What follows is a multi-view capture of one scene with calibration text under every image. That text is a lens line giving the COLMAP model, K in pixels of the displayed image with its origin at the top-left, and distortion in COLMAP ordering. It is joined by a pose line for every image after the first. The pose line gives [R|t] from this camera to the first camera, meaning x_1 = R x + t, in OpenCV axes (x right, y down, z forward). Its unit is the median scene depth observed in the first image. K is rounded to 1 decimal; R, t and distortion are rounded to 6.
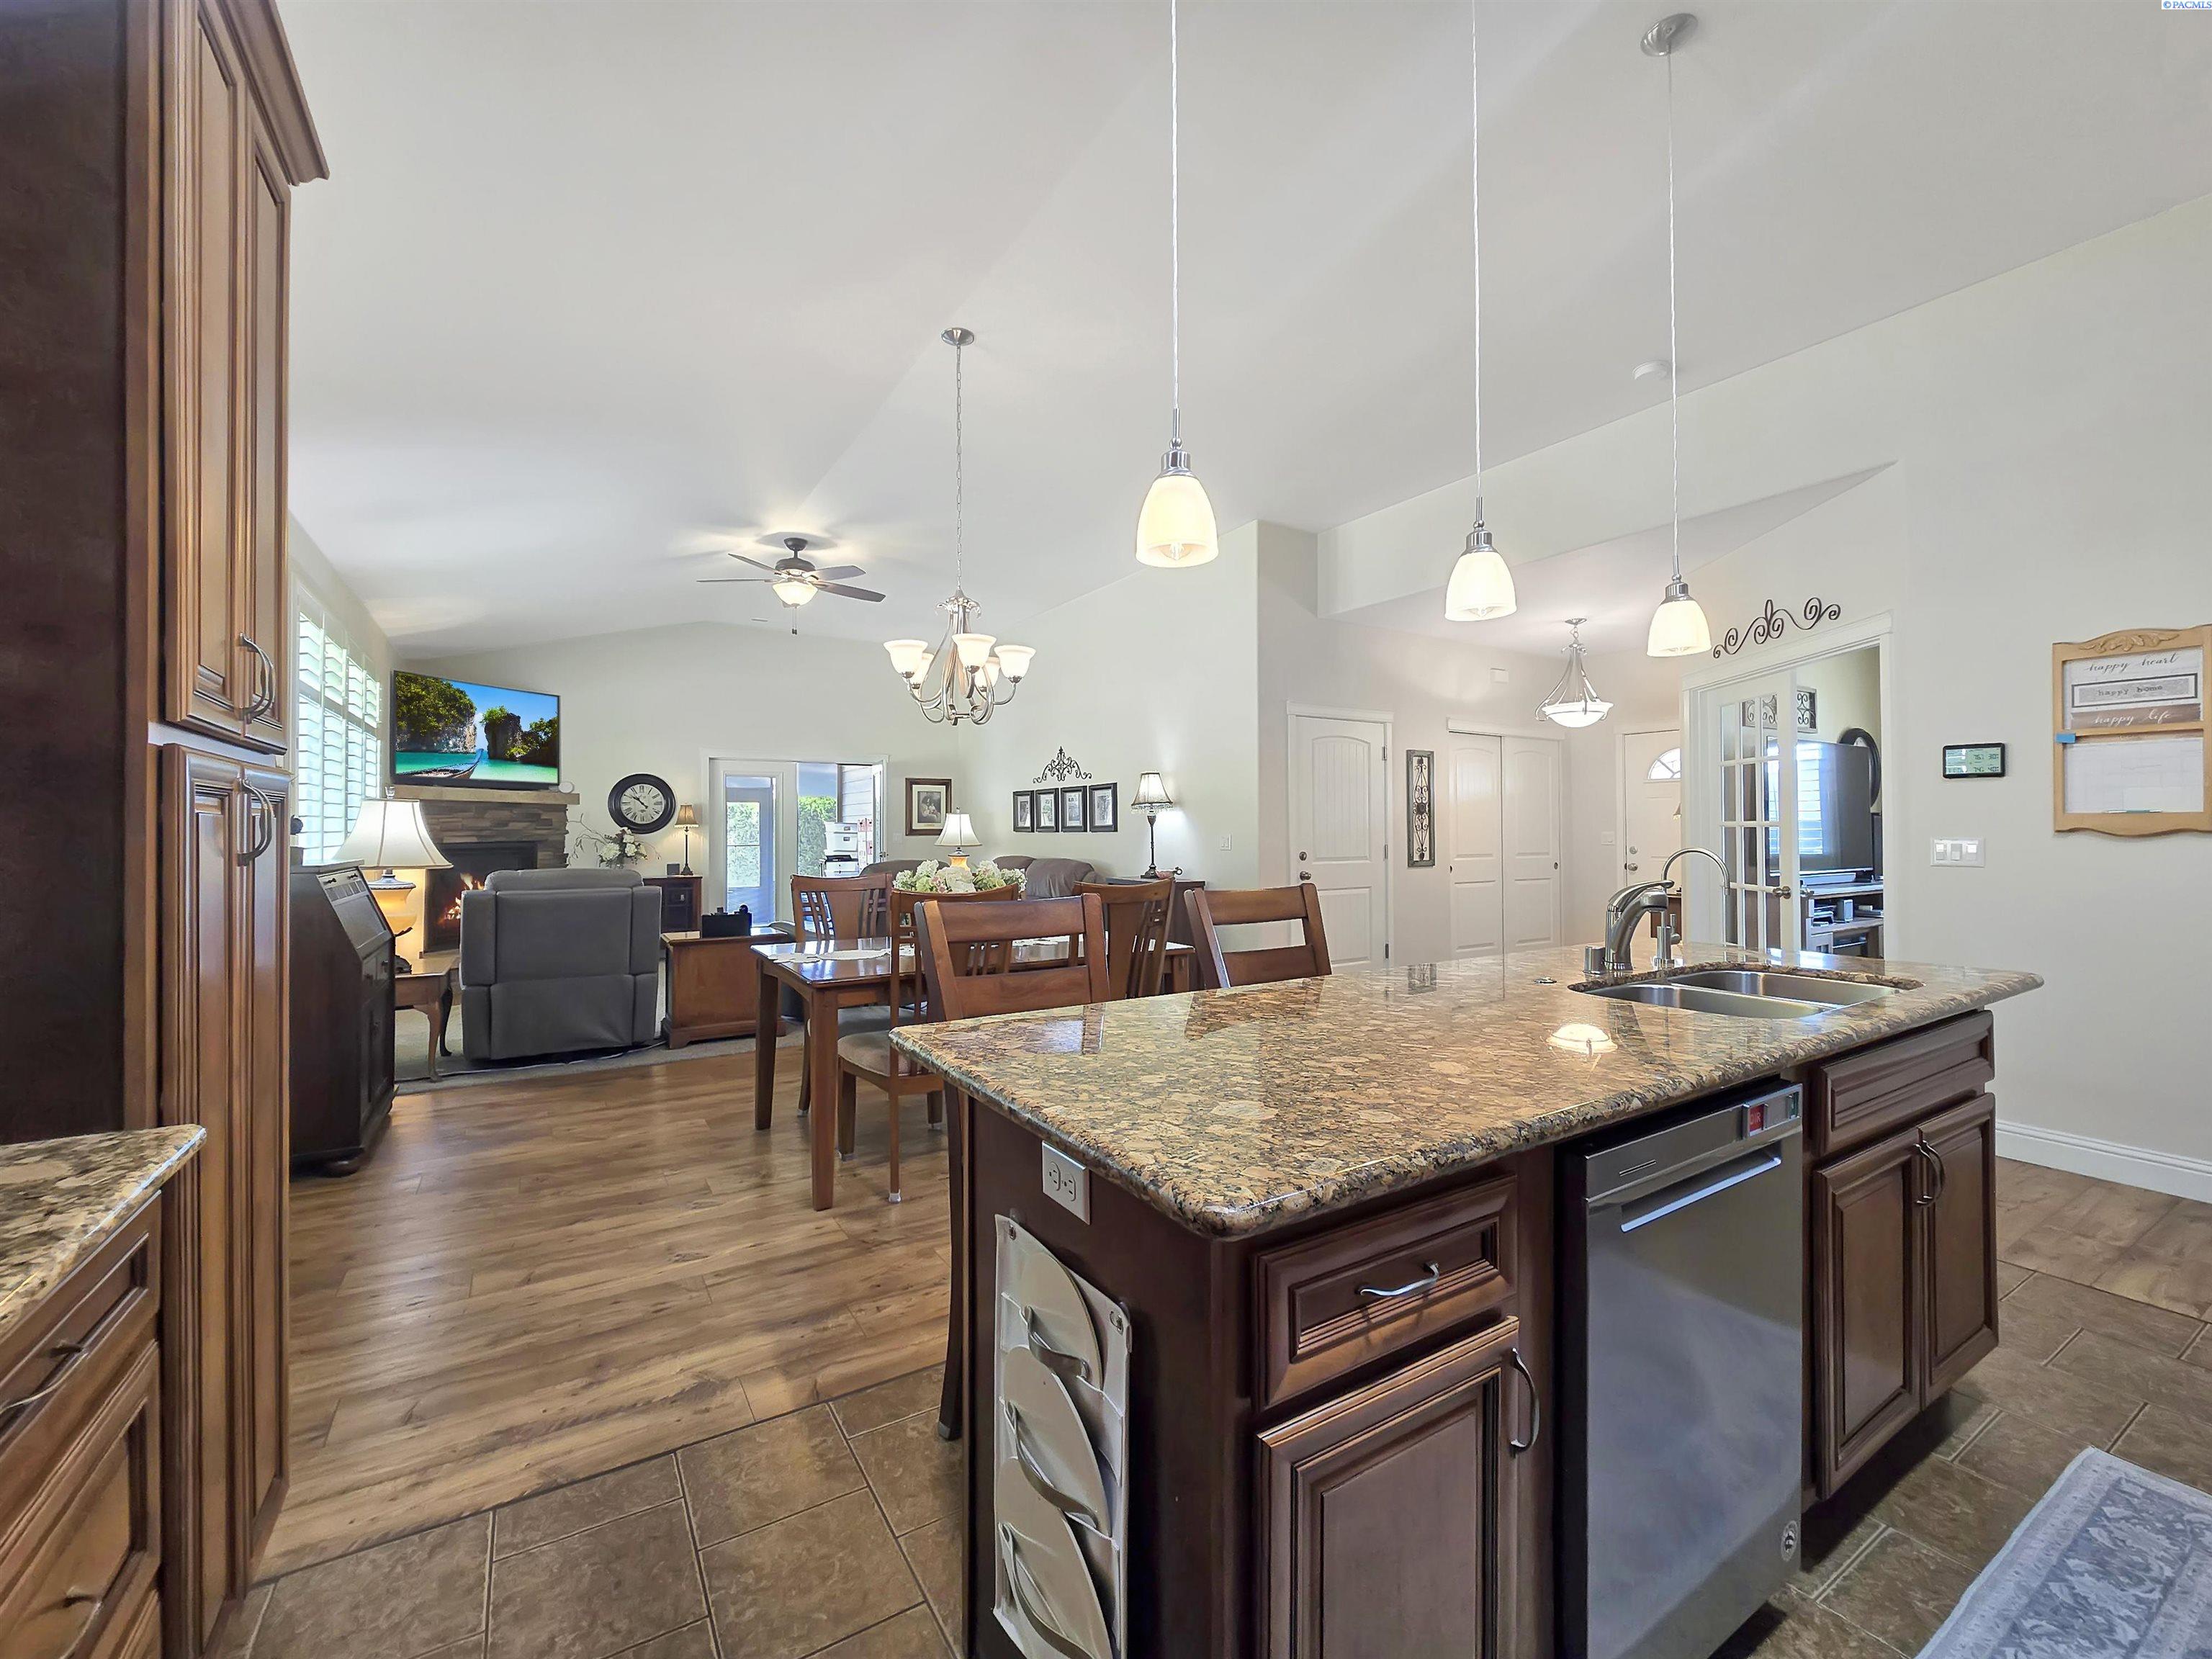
lens RADIAL K [[902.4, 0, 1104.0], [0, 902.4, 822.4], [0, 0, 1]] dist [-0.000081, -0.000100]
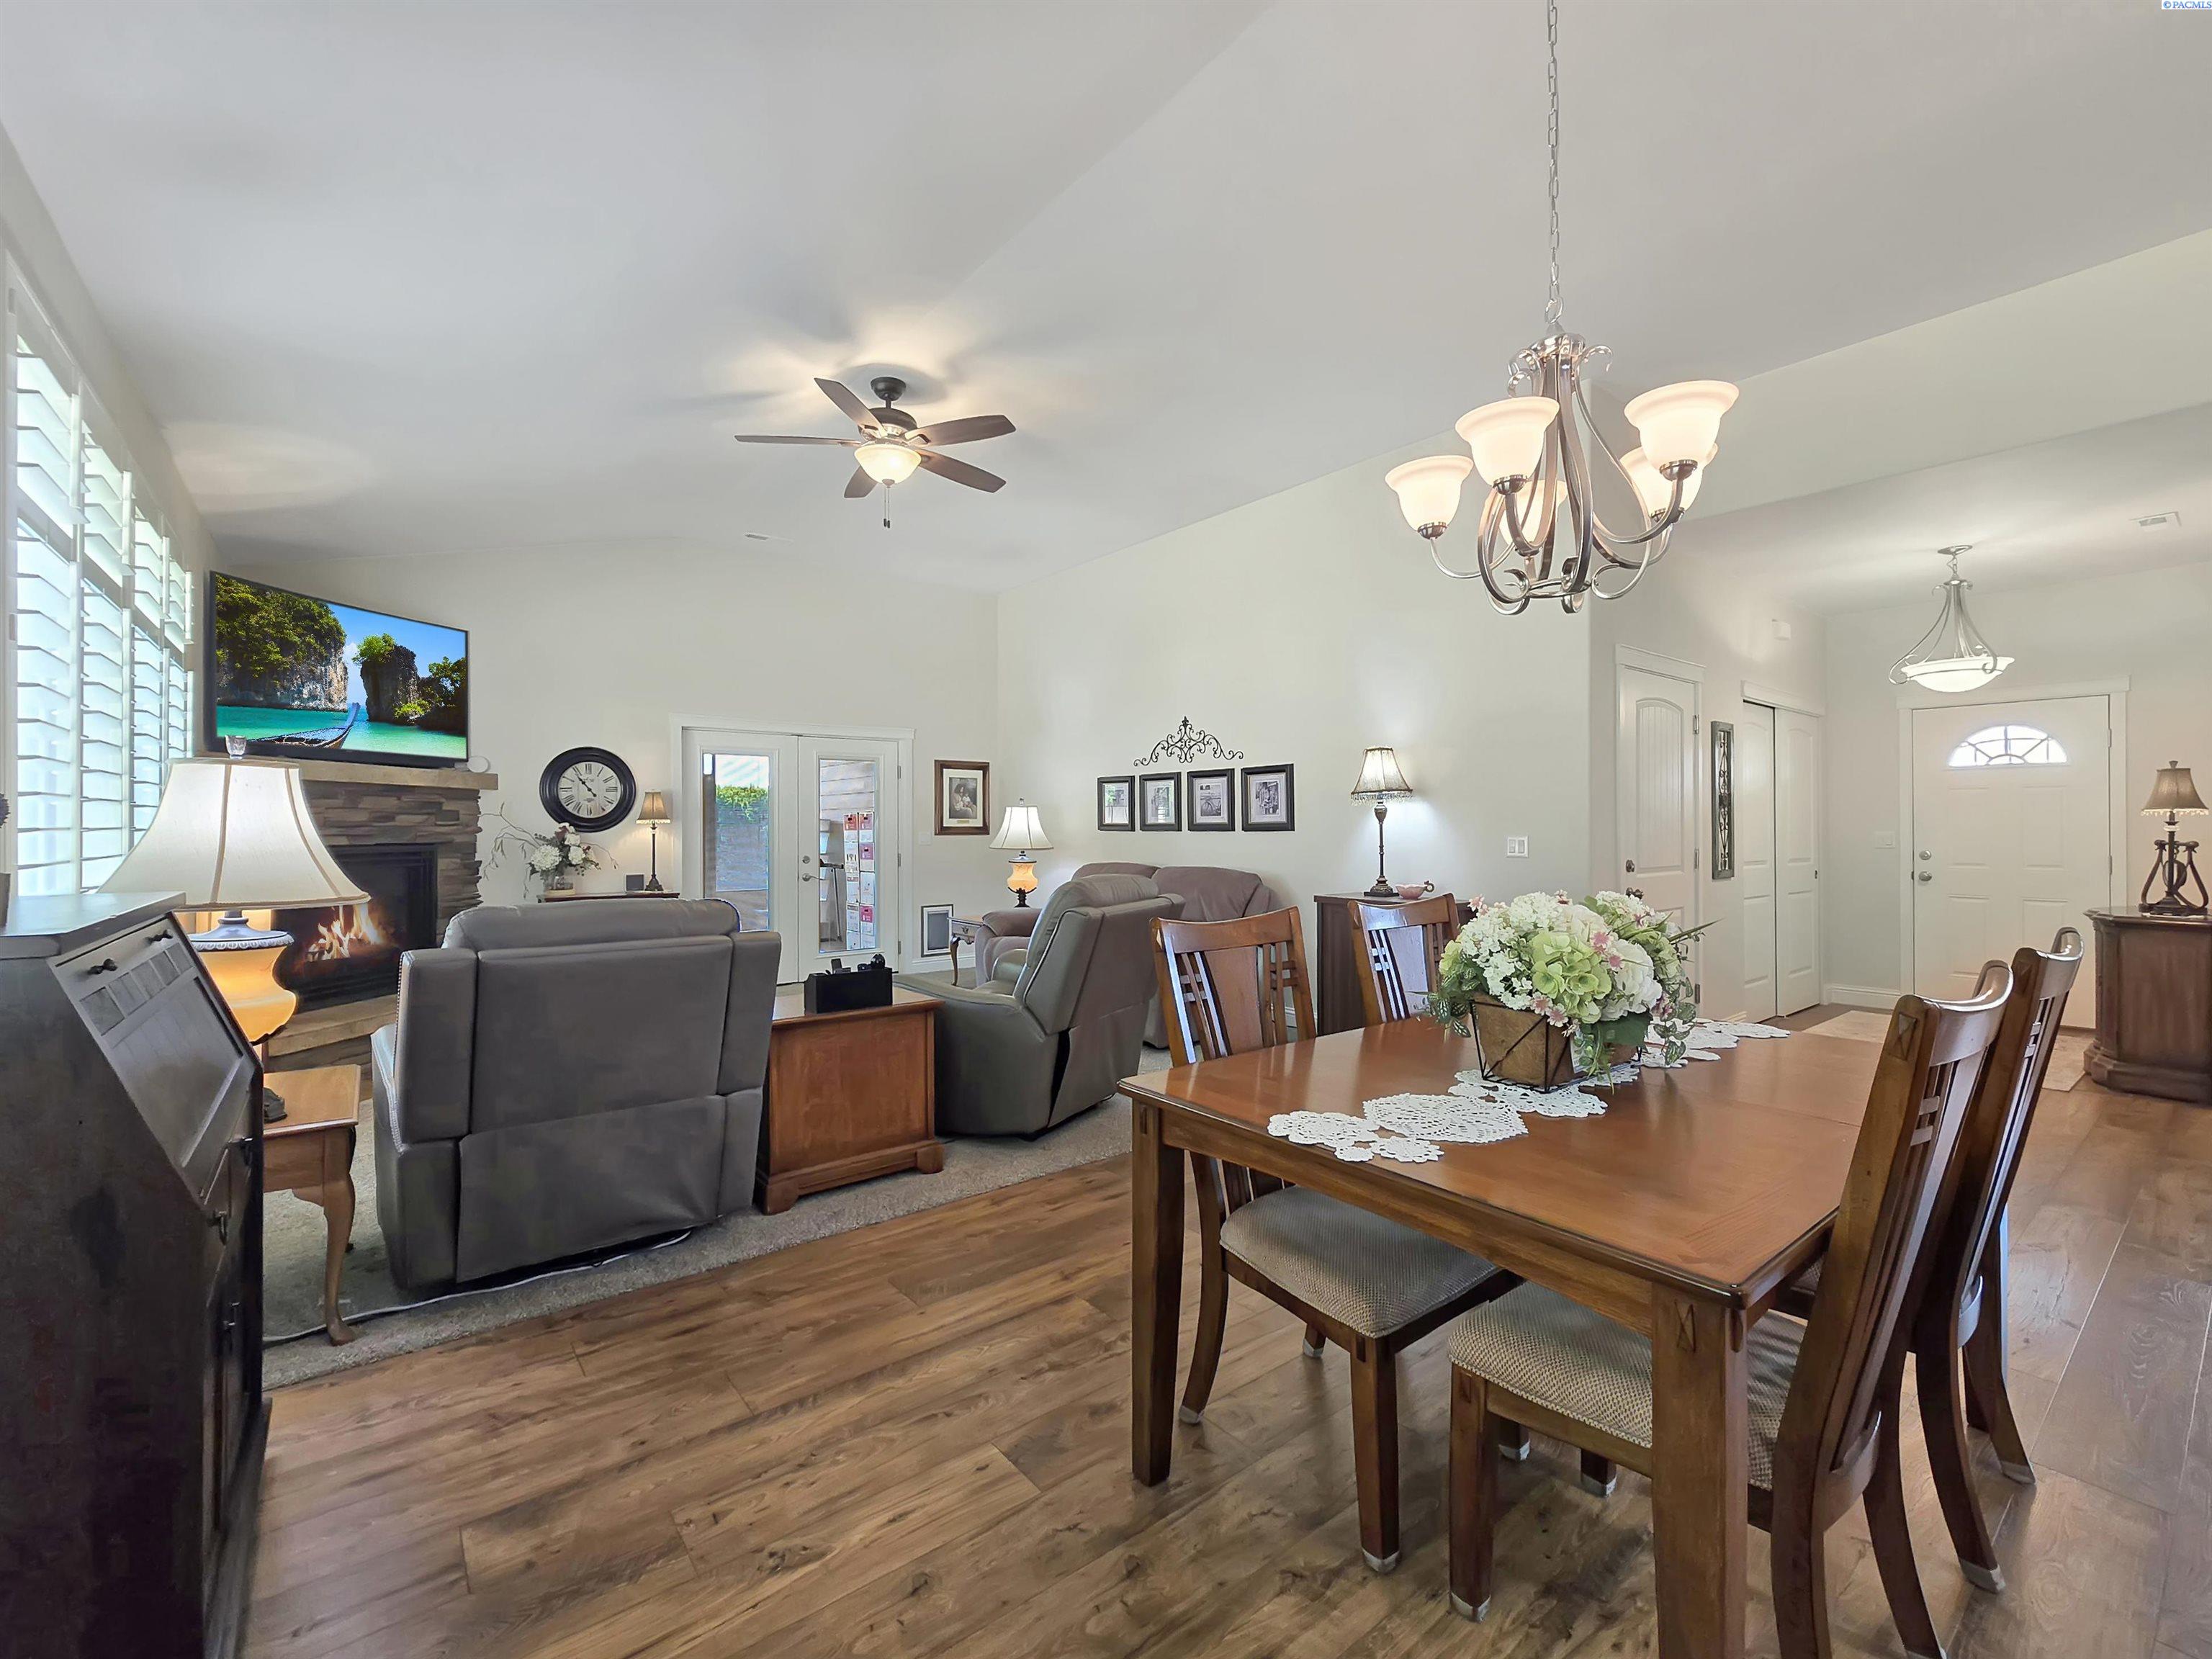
lens RADIAL K [[941.5, 0, 1106.0], [0, 941.5, 829.5], [0, 0, 1]] dist [-0.010316, 0.005051]
pose [[0.993550, 0.002084, 0.113374, -0.217983], [-0.003146, 0.999953, 0.009195, 0.002595], [-0.113349, -0.009493, 0.993510, 0.254312]]
